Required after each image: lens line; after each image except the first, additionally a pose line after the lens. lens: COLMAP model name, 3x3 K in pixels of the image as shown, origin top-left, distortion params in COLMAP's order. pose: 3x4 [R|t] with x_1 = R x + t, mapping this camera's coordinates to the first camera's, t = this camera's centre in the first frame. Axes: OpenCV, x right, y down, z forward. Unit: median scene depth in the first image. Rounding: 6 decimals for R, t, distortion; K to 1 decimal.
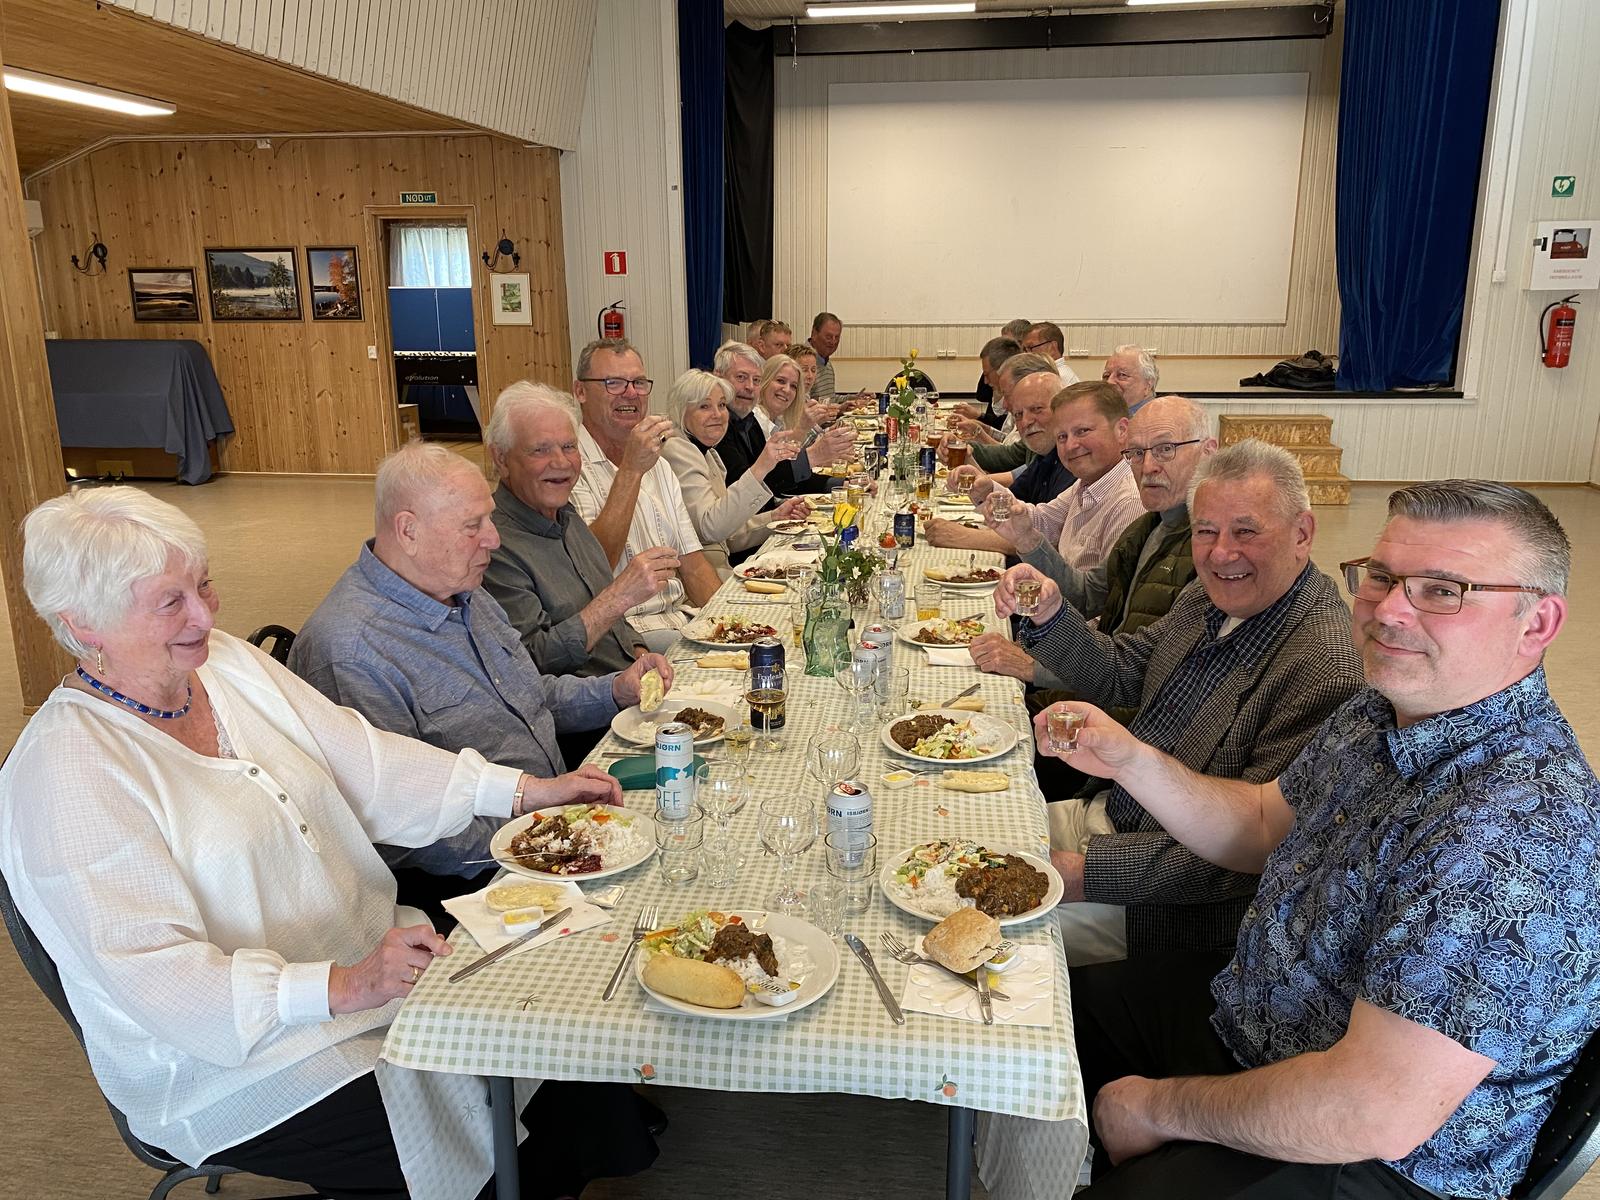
lens RADIAL K [[1234.0, 0, 791.9], [0, 1234.0, 600.9], [0, 0, 1]] dist [0.014194, -0.013321]
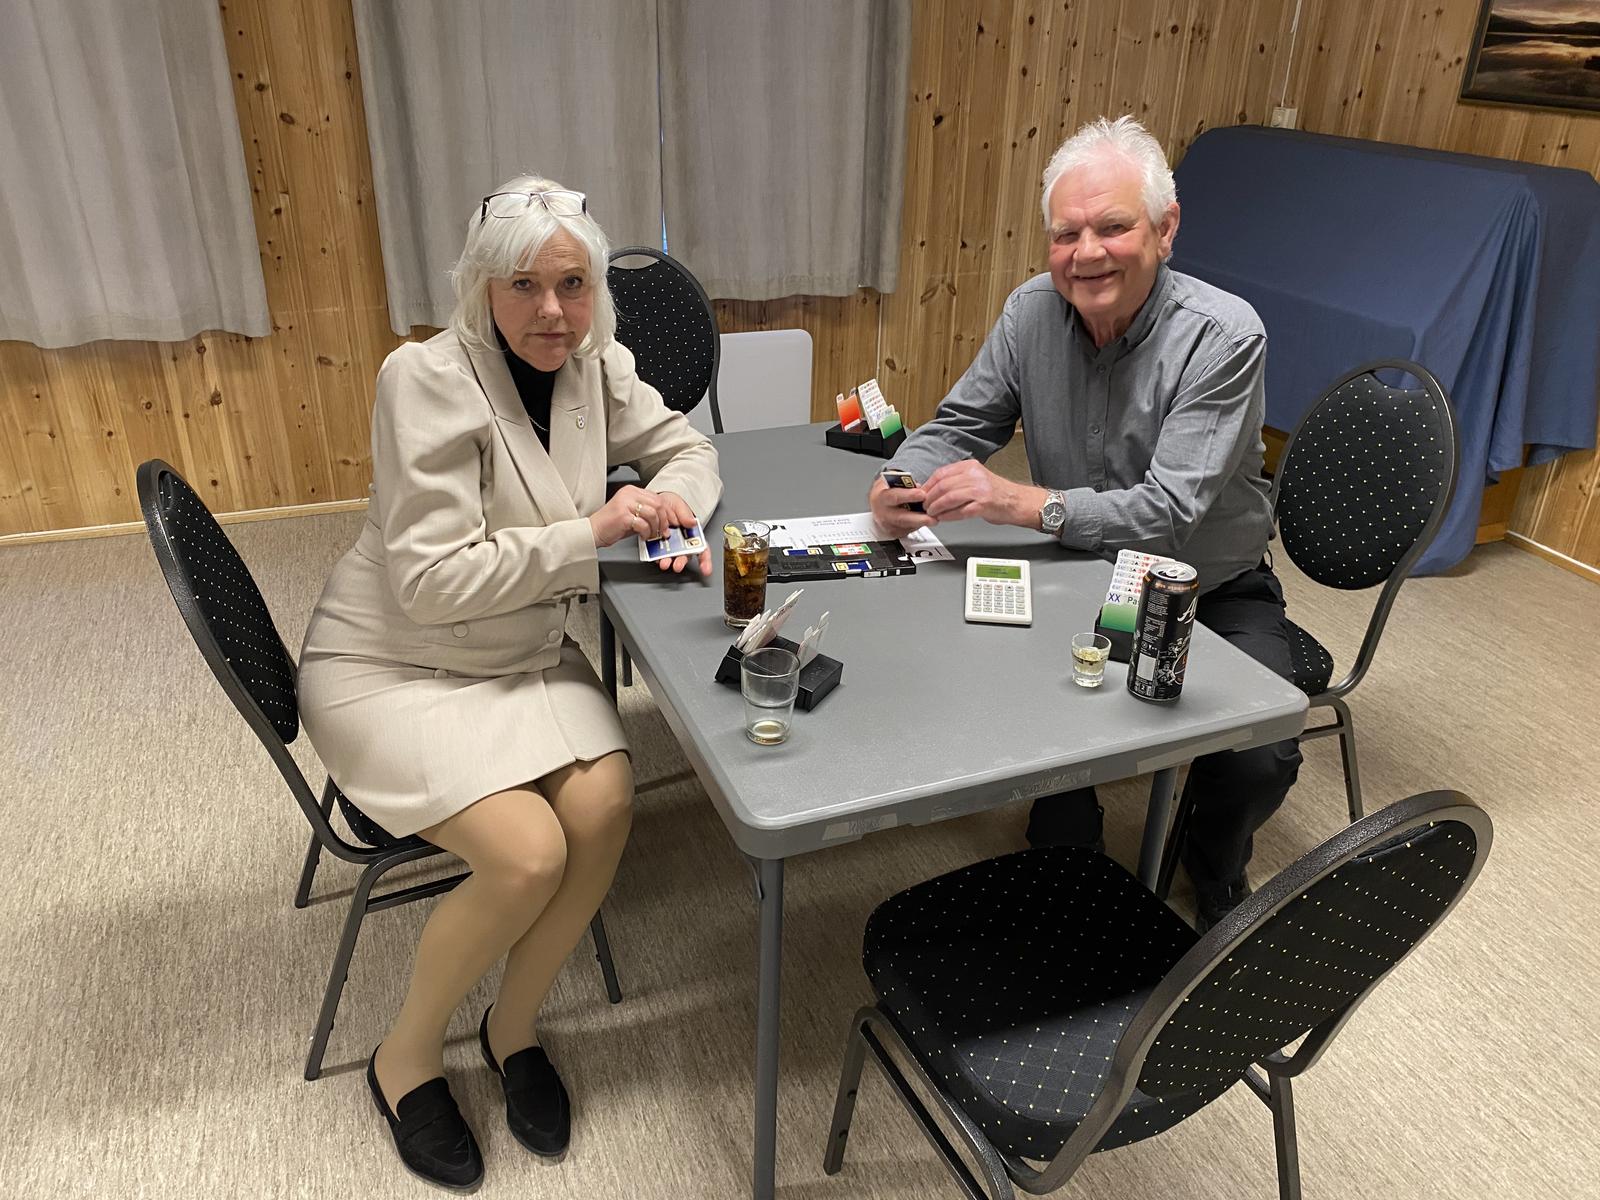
lens RADIAL K [[1234.0, 0, 796.8], [0, 1234.0, 606.7], [0, 0, 1]] dist [0.014194, -0.013321]
pose [[0.468095, 0.405085, -0.785362, -0.269705], [-0.237029, 0.913730, 0.330021, -0.163590], [0.851296, 0.031673, 0.523729, 0.643699]]
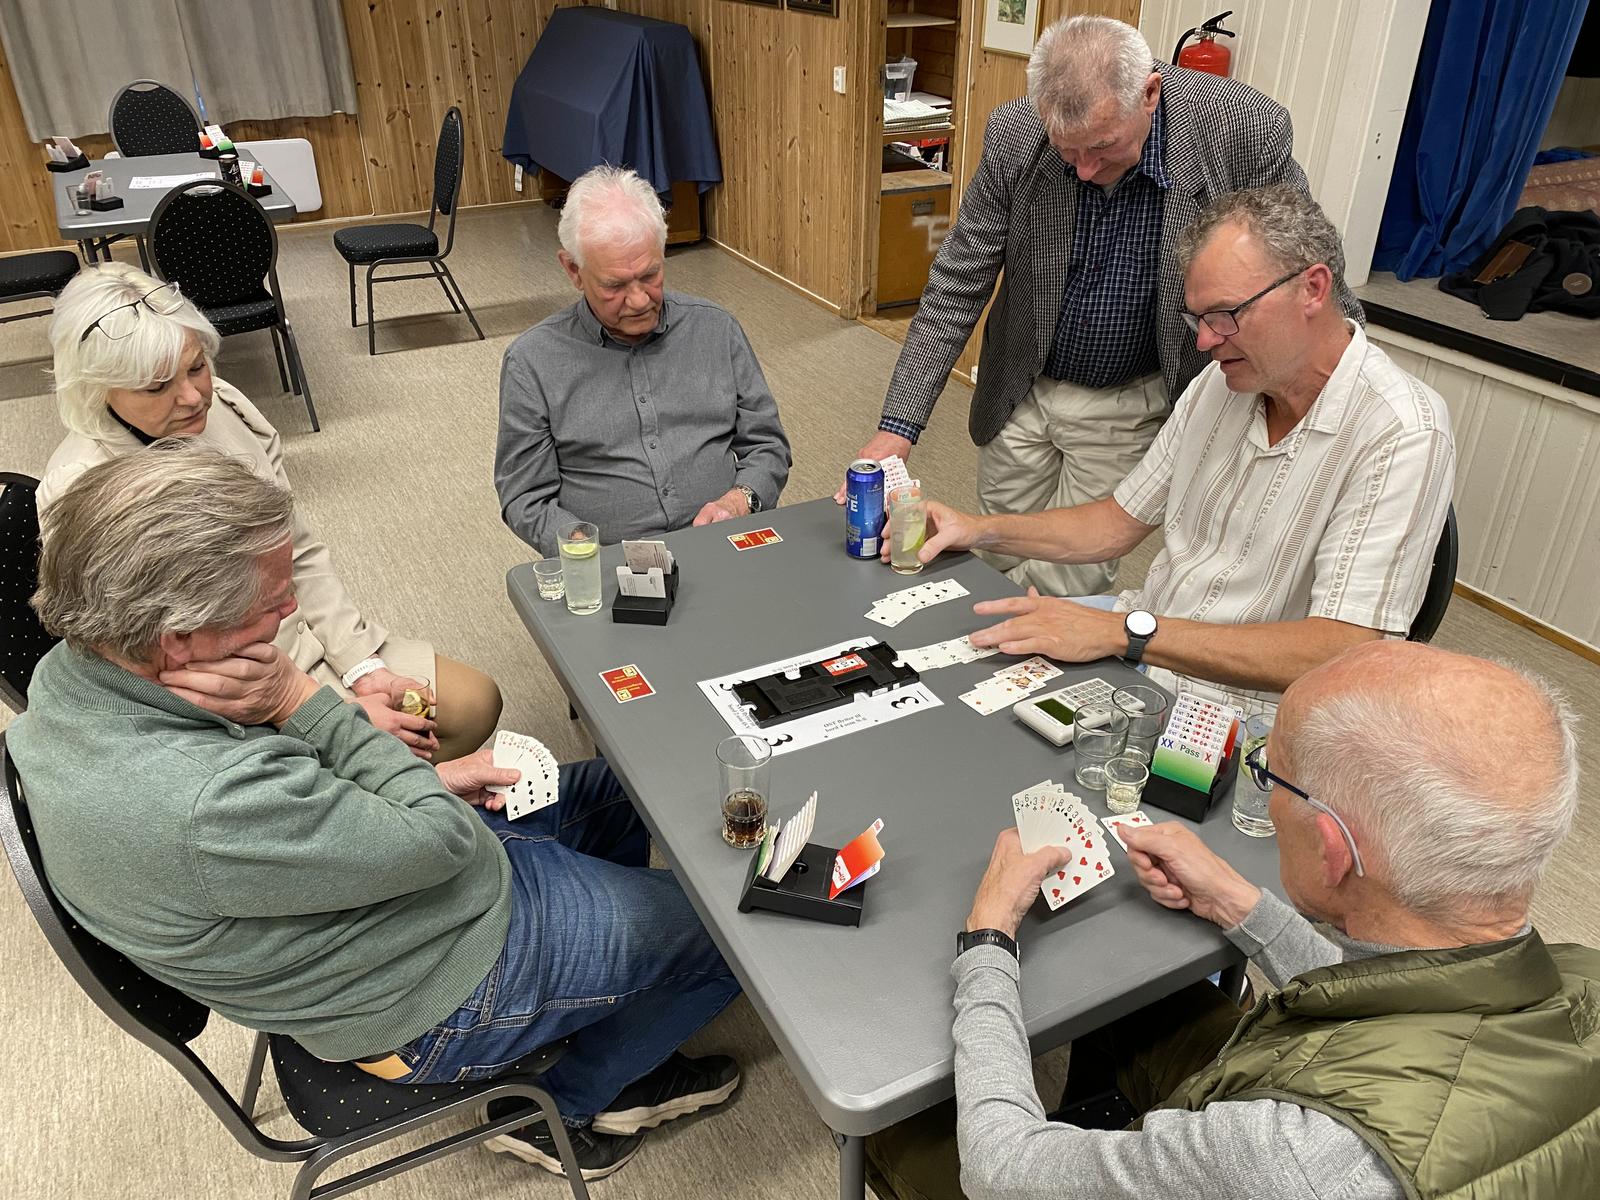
lens RADIAL K [[1234.0, 0, 796.4], [0, 1234.0, 594.7], [0, 0, 1]] dist [0.014194, -0.013321]
pose [[0.563315, 0.414792, -0.714580, 0.128310], [-0.208381, 0.908220, 0.362924, -0.189491], [0.799533, -0.055536, 0.598049, 0.652680]]
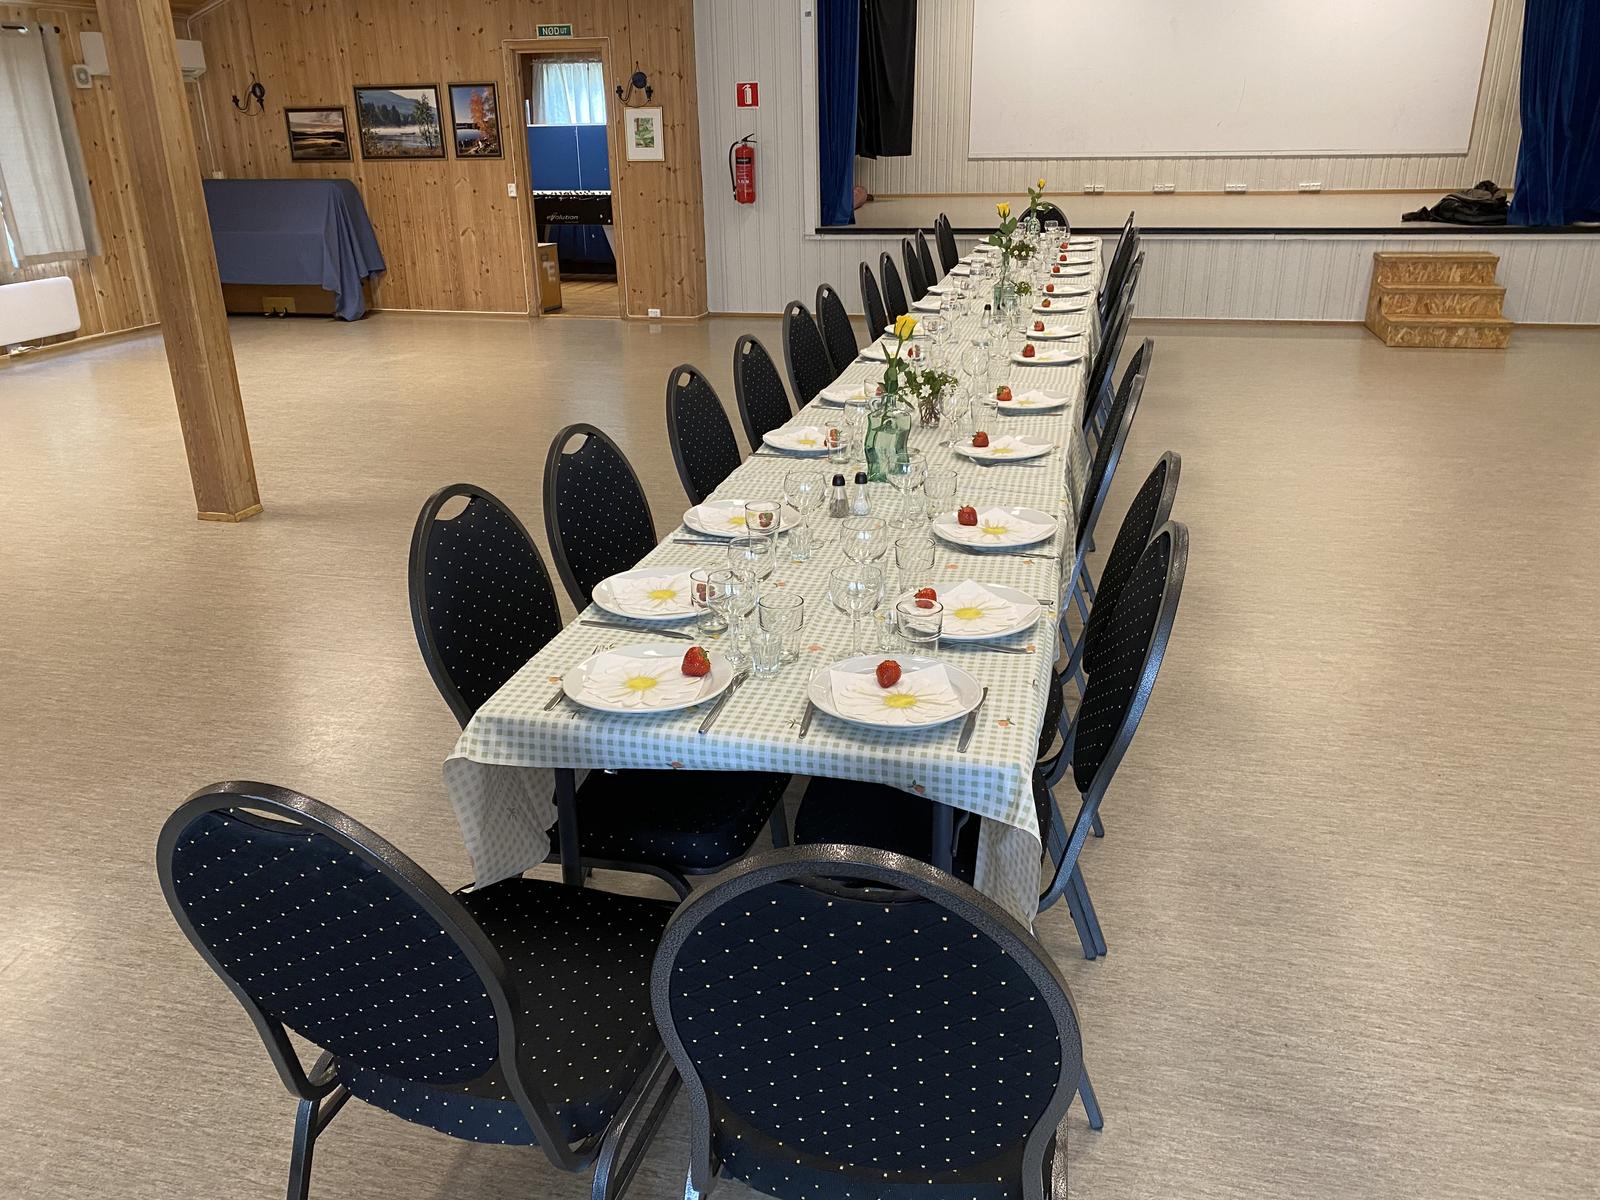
lens RADIAL K [[1234.0, 0, 791.8], [0, 1234.0, 605.0], [0, 0, 1]] dist [0.014194, -0.013321]
pose [[0.992979, 0.031953, -0.113892, 0.018819], [-0.017715, 0.992137, 0.123899, 0.009181], [0.116956, -0.121011, 0.985737, -0.025214]]
